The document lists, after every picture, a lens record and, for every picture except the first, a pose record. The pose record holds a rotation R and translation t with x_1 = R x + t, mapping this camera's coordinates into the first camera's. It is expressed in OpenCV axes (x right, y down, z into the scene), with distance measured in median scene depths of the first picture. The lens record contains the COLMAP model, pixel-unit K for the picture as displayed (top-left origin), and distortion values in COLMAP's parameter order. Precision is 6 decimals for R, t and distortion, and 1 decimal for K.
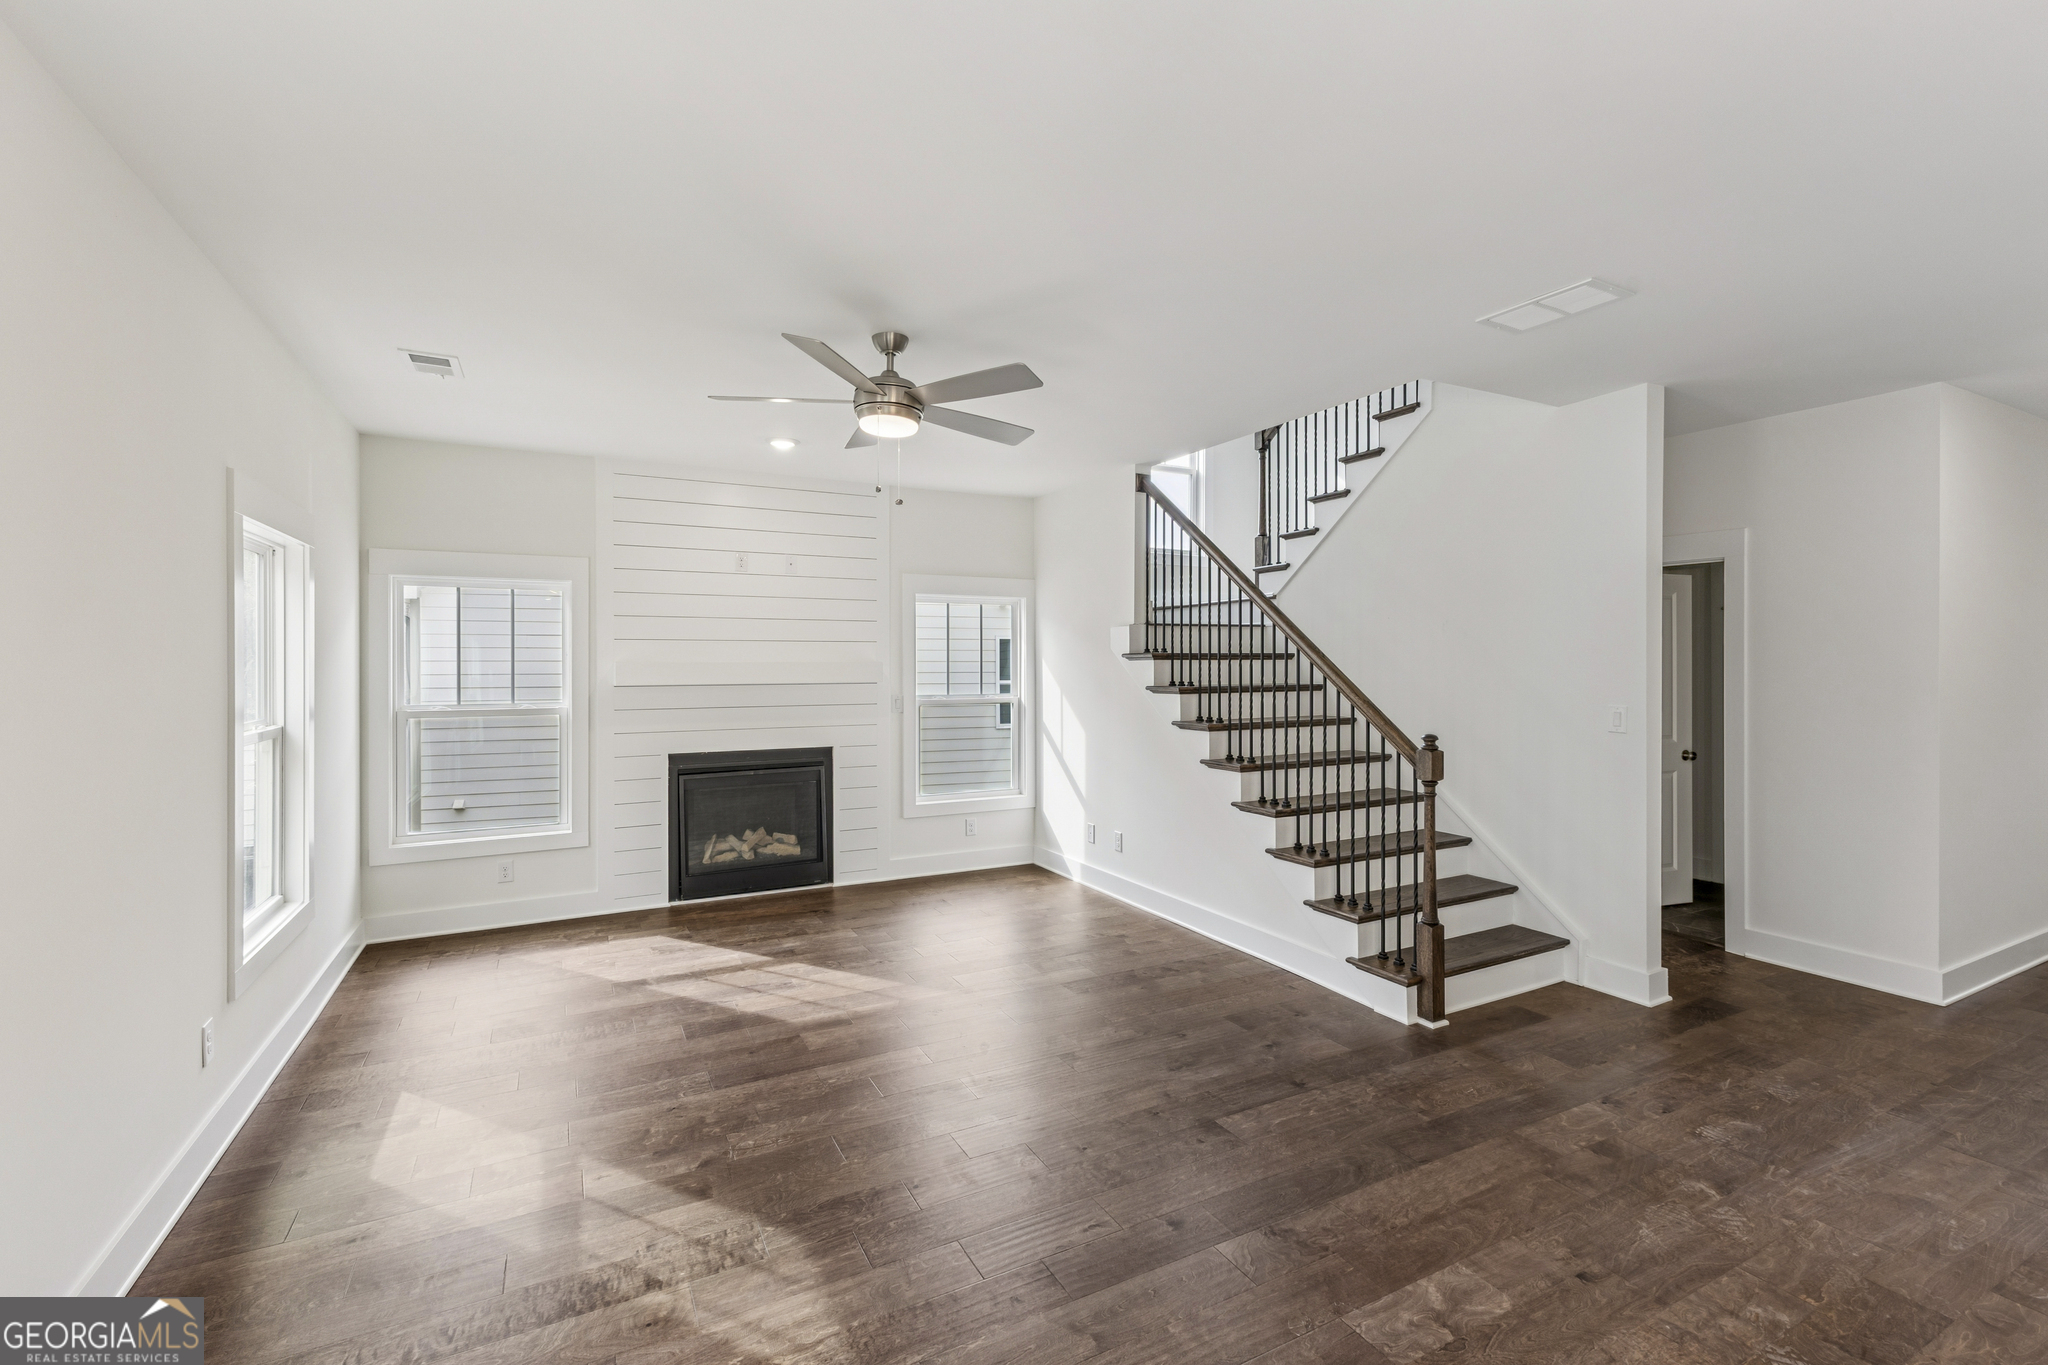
lens RADIAL K [[888.8, 0, 1026.8], [0, 888.8, 668.1], [0, 0, 1]] dist [0.016880, -0.004843]
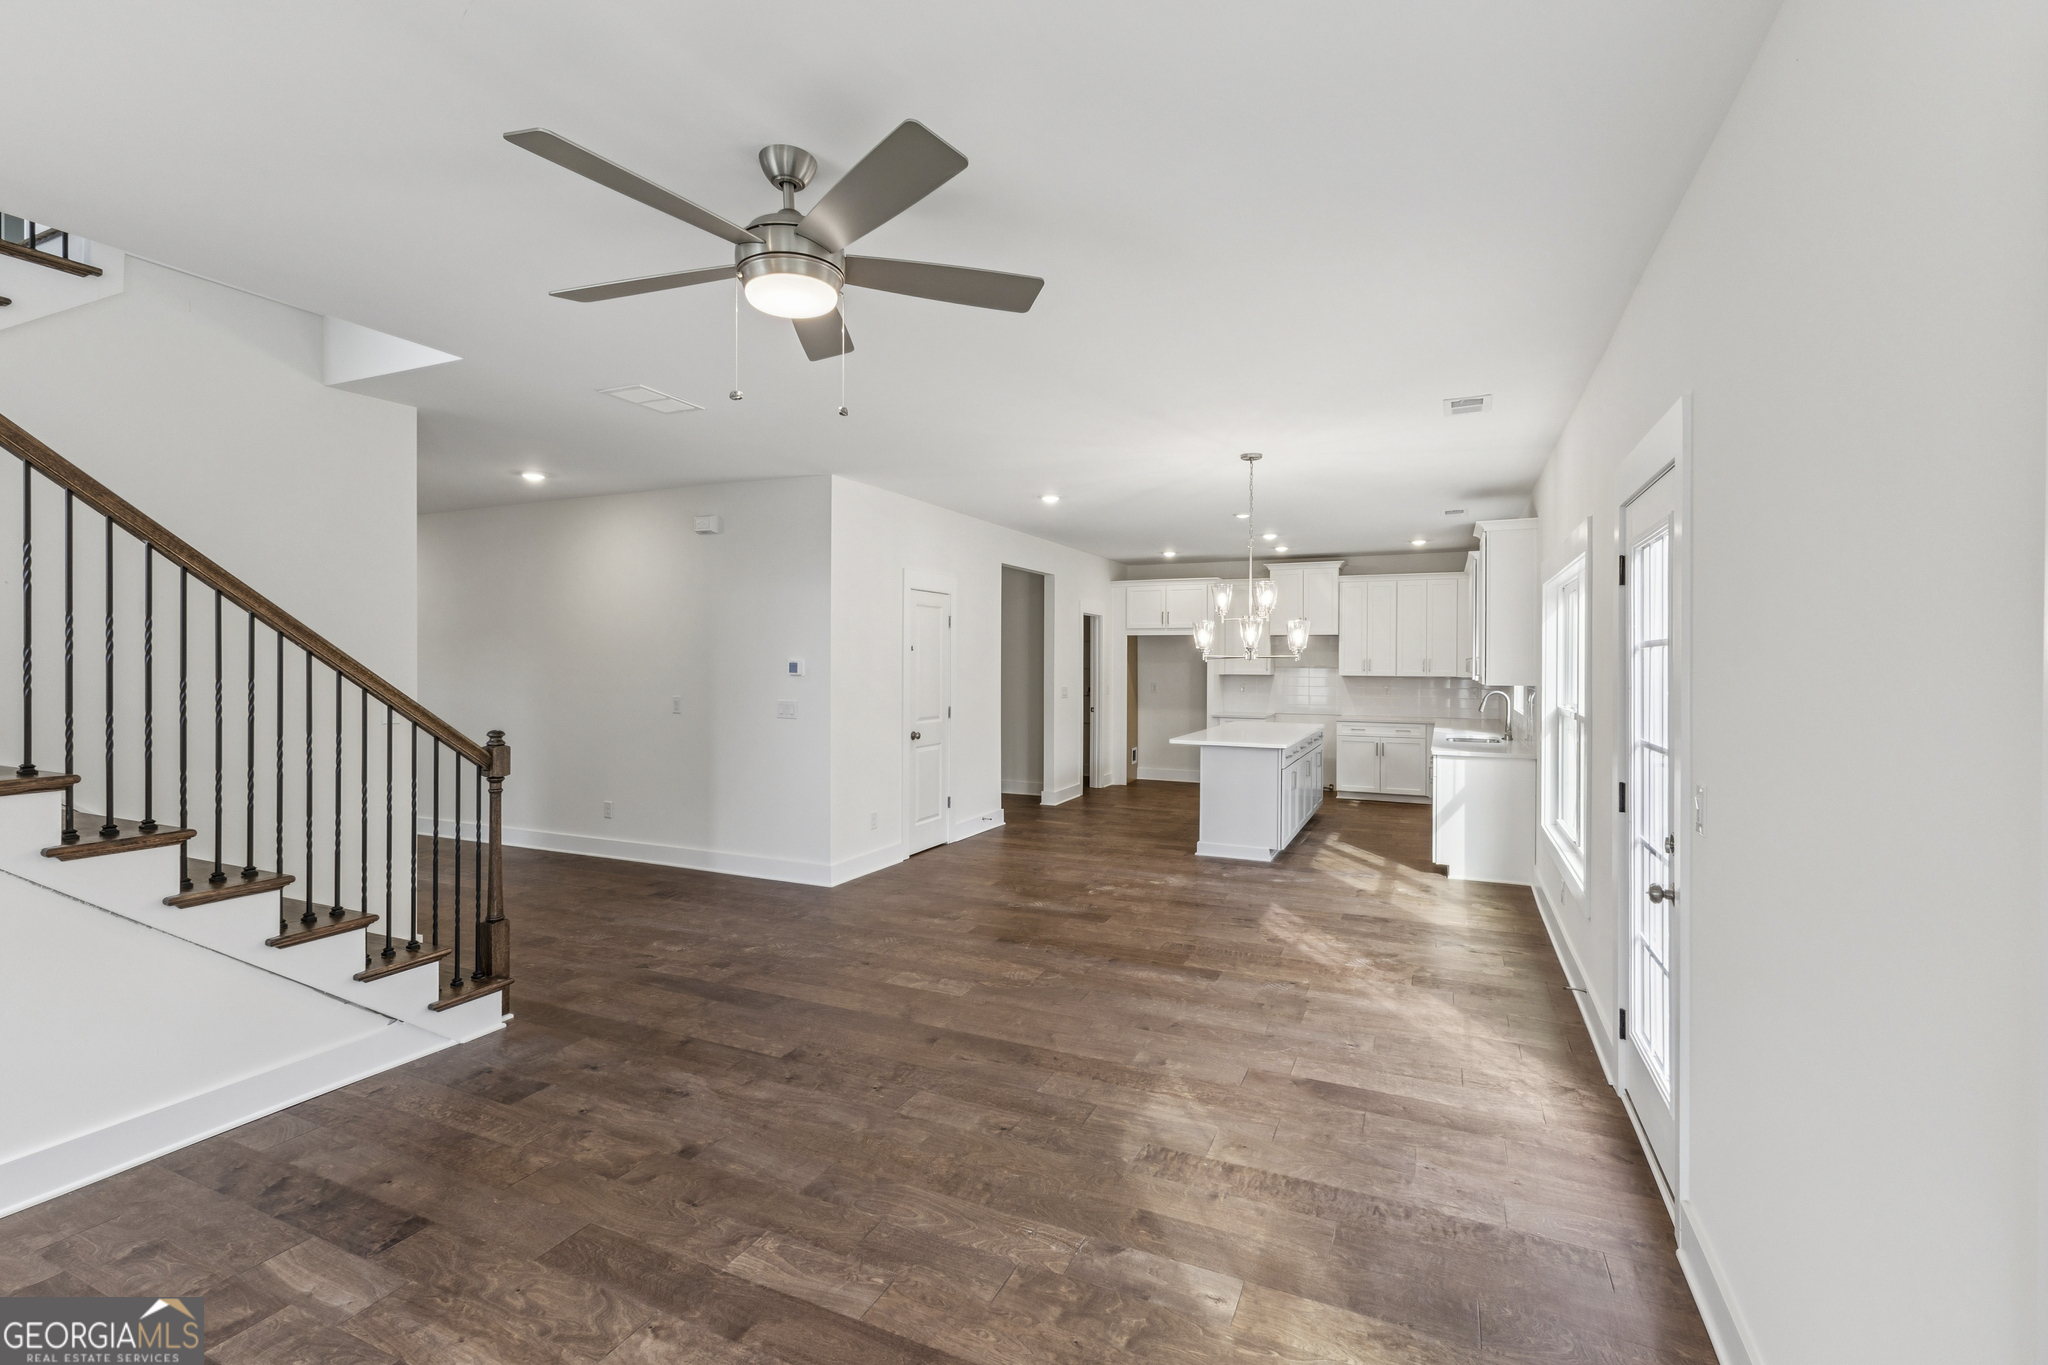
lens RADIAL K [[888.8, 0, 1042.0], [0, 888.8, 674.7], [0, 0, 1]] dist [0.016880, -0.004843]
pose [[-0.616984, -0.013329, 0.786863, -0.709986], [0.000148, 0.999855, 0.017053, -0.004689], [-0.786976, 0.010638, -0.616892, 1.140618]]
